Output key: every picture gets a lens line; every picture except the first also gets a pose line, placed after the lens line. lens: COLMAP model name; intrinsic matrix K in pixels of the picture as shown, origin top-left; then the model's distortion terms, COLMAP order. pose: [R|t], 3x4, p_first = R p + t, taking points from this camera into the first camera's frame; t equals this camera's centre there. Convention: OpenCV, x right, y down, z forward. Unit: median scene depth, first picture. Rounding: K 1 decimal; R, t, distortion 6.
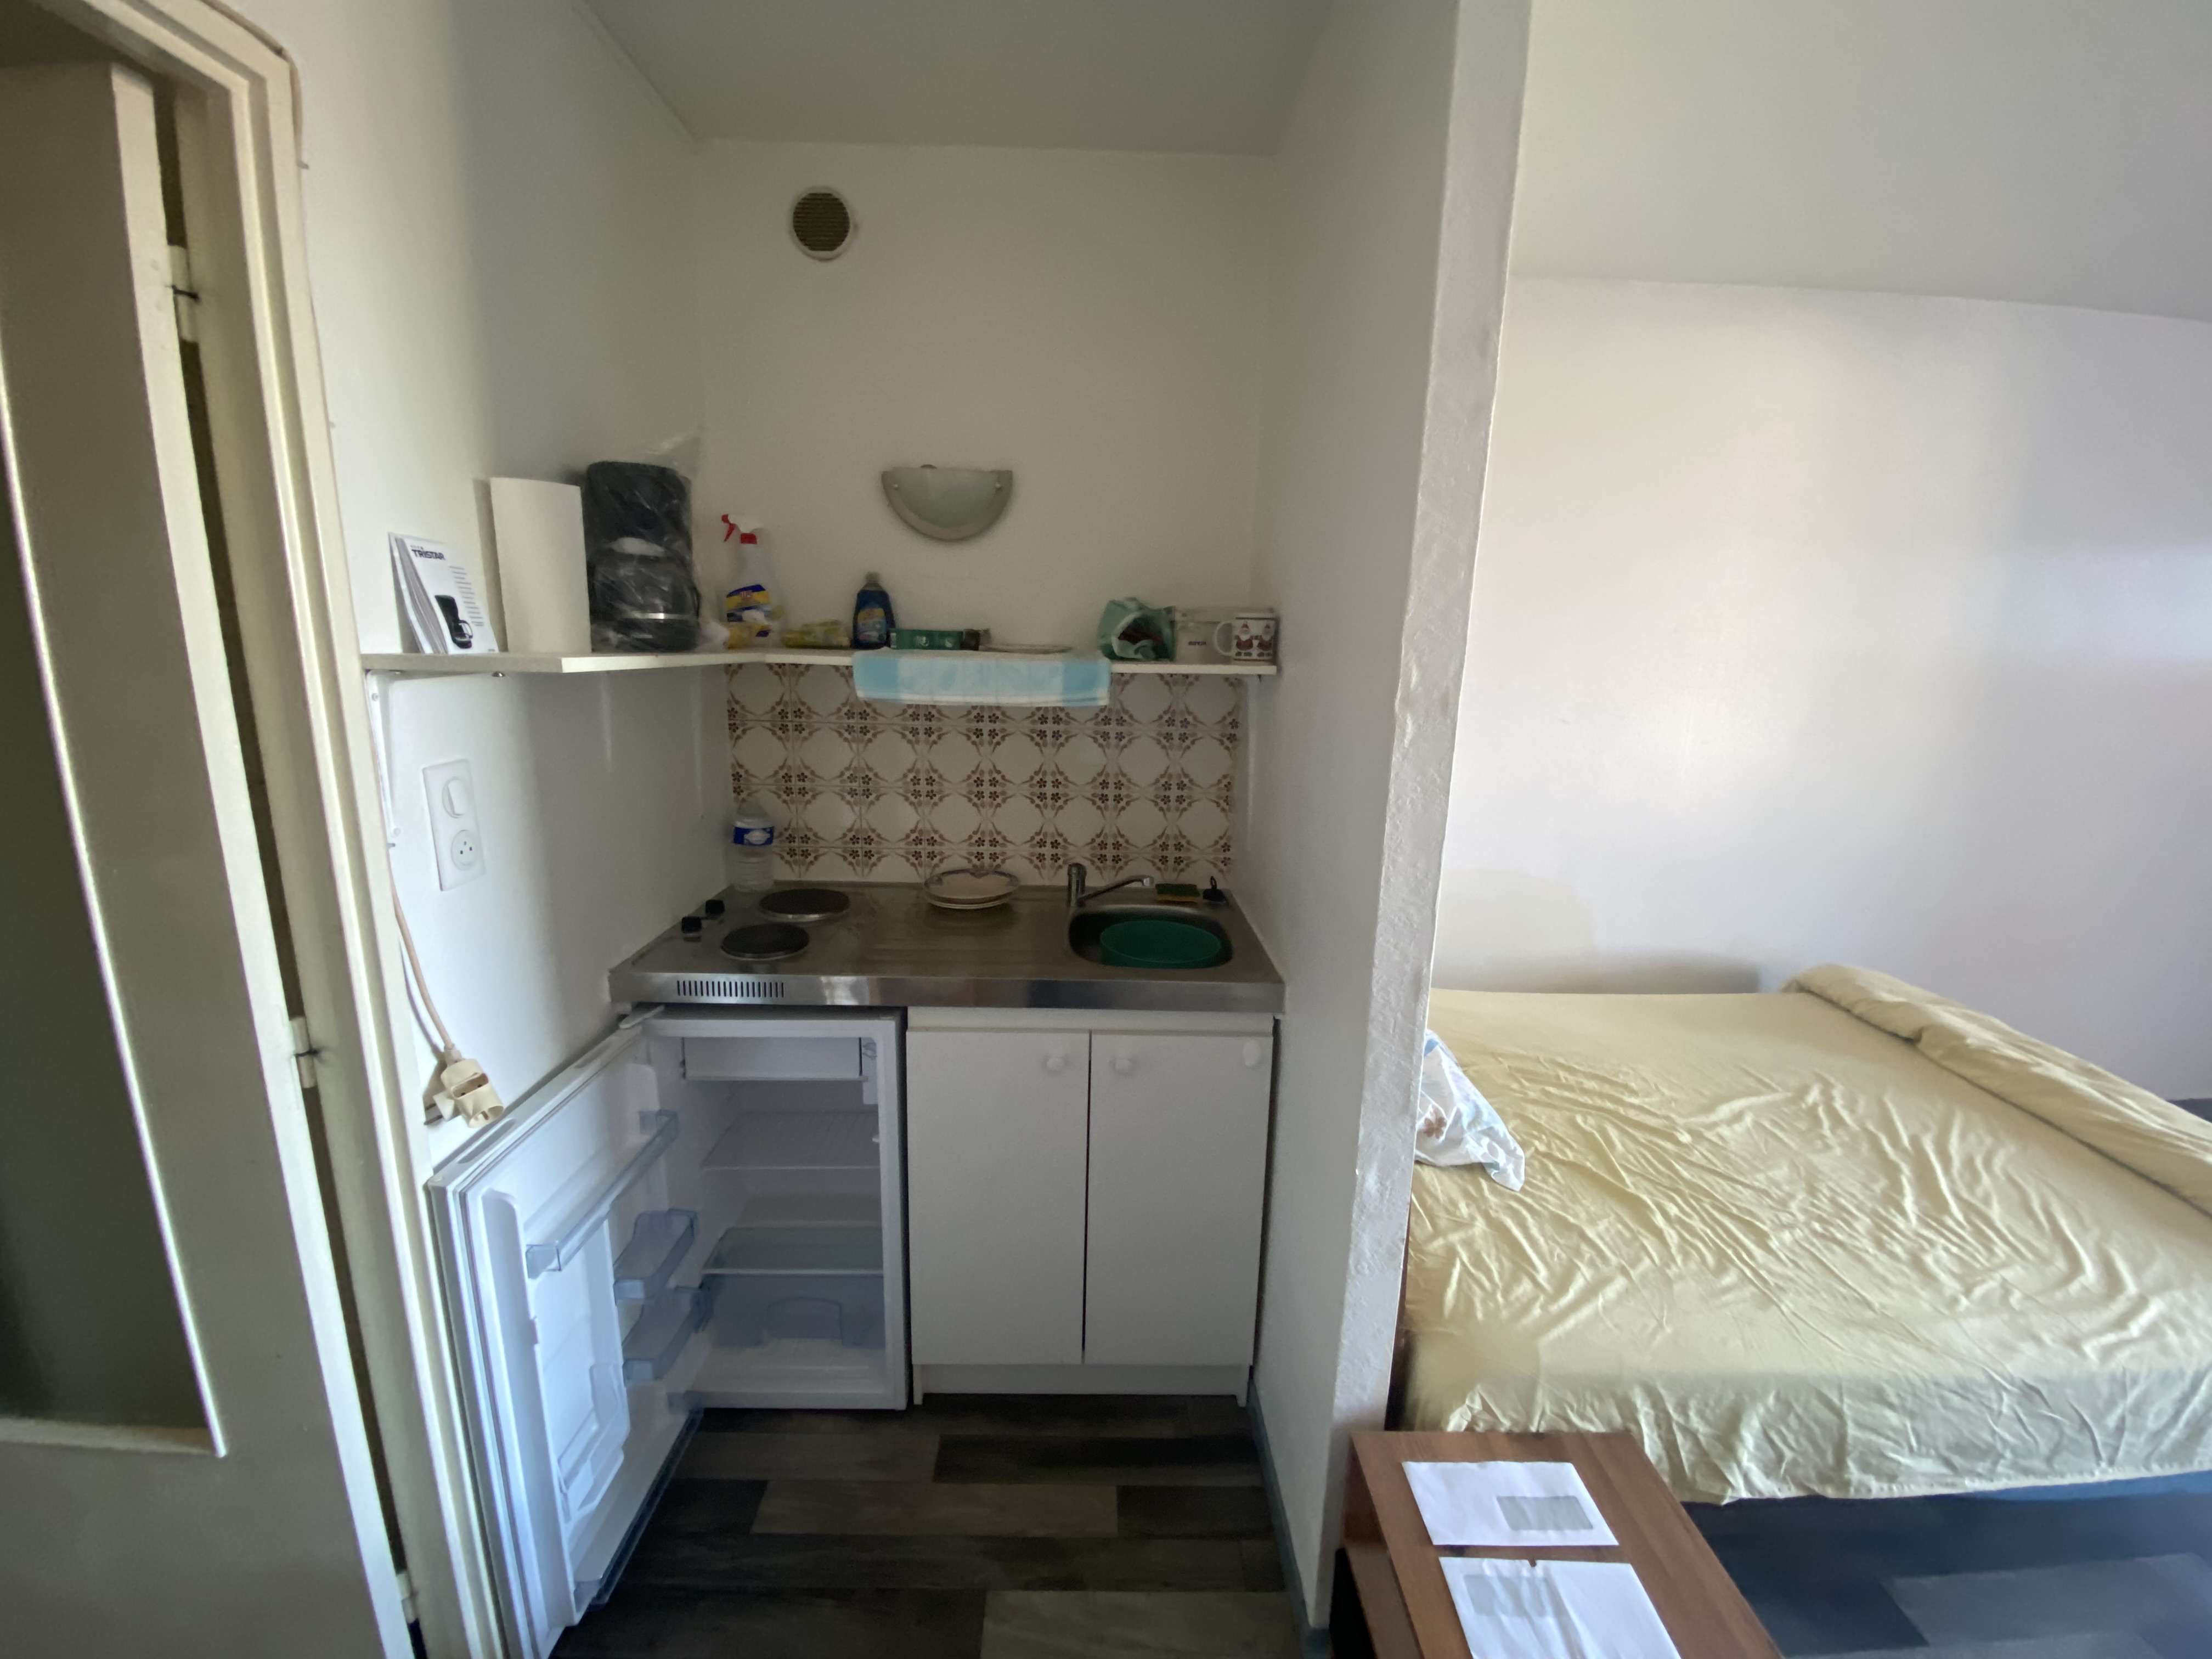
lens RADIAL K [[907.7, 0, 1106.0], [0, 907.7, 829.5], [0, 0, 1]] dist [0.000591, -0.016112]
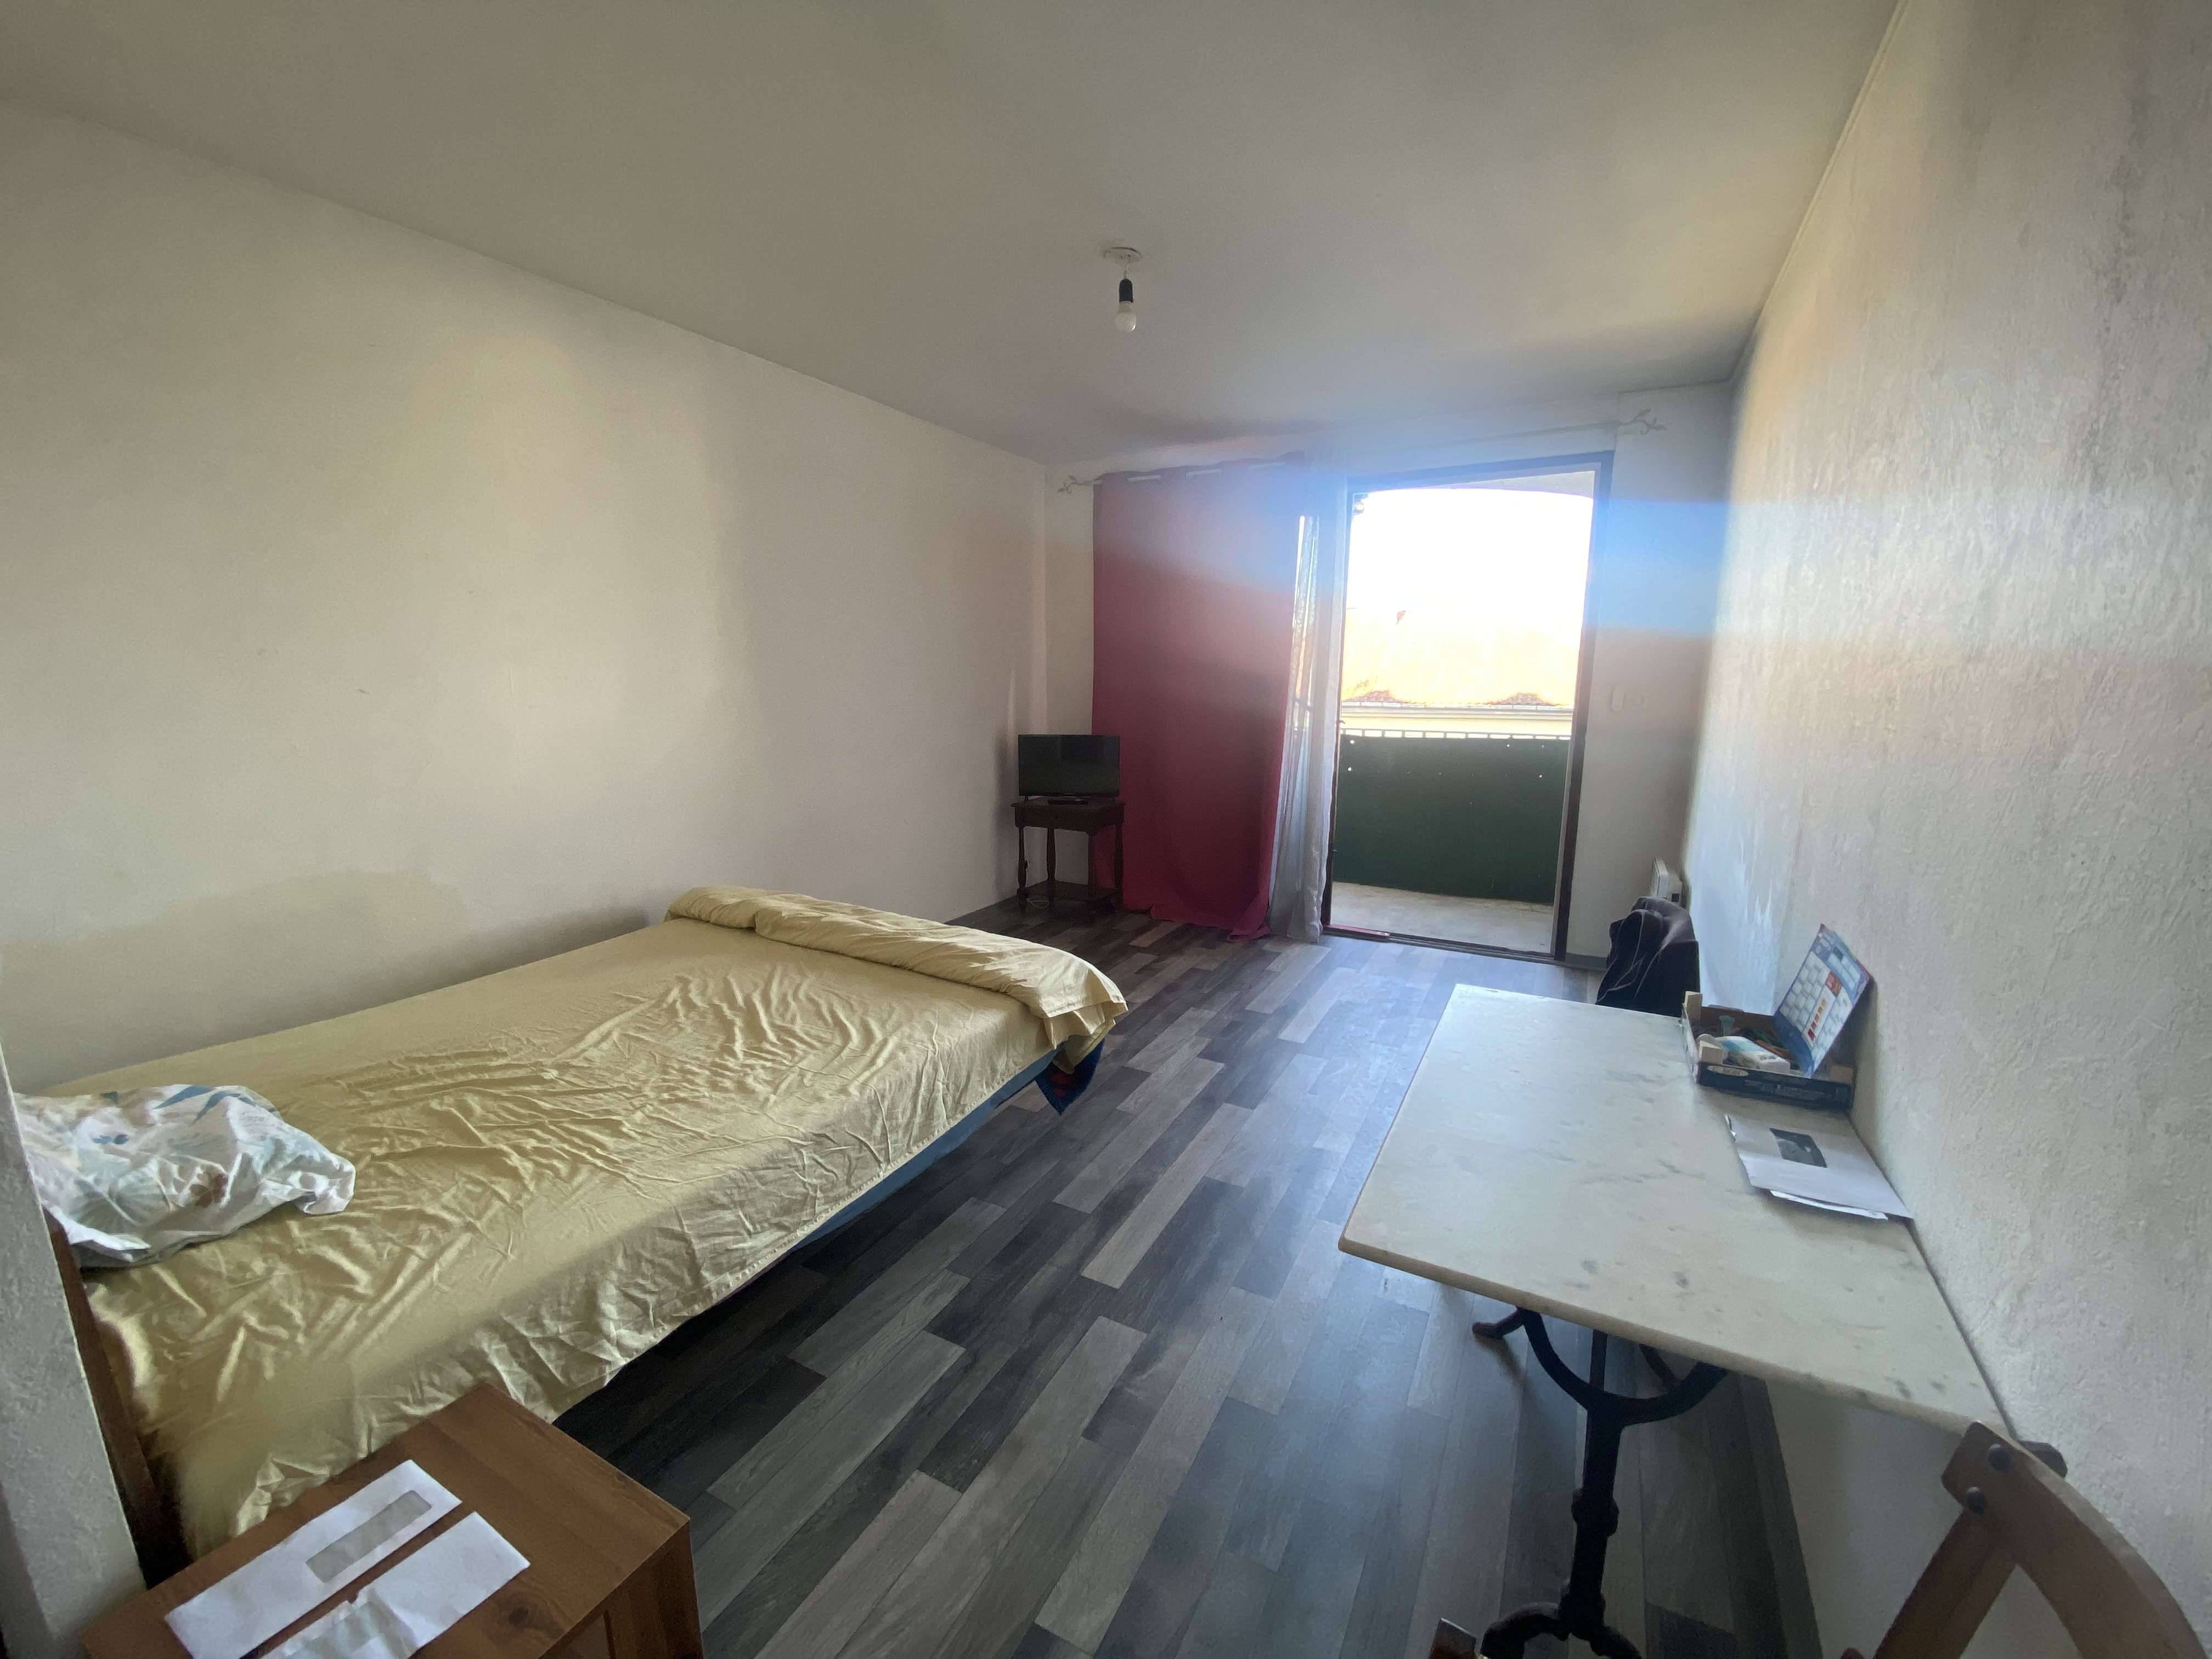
lens RADIAL K [[890.2, 0, 1106.0], [0, 890.2, 829.5], [0, 0, 1]] dist [0.000920, -0.012122]
pose [[0.483876, -0.175124, 0.857436, 0.182552], [0.191696, 0.977189, 0.091403, 0.132879], [-0.853883, 0.120139, 0.506409, -0.061448]]
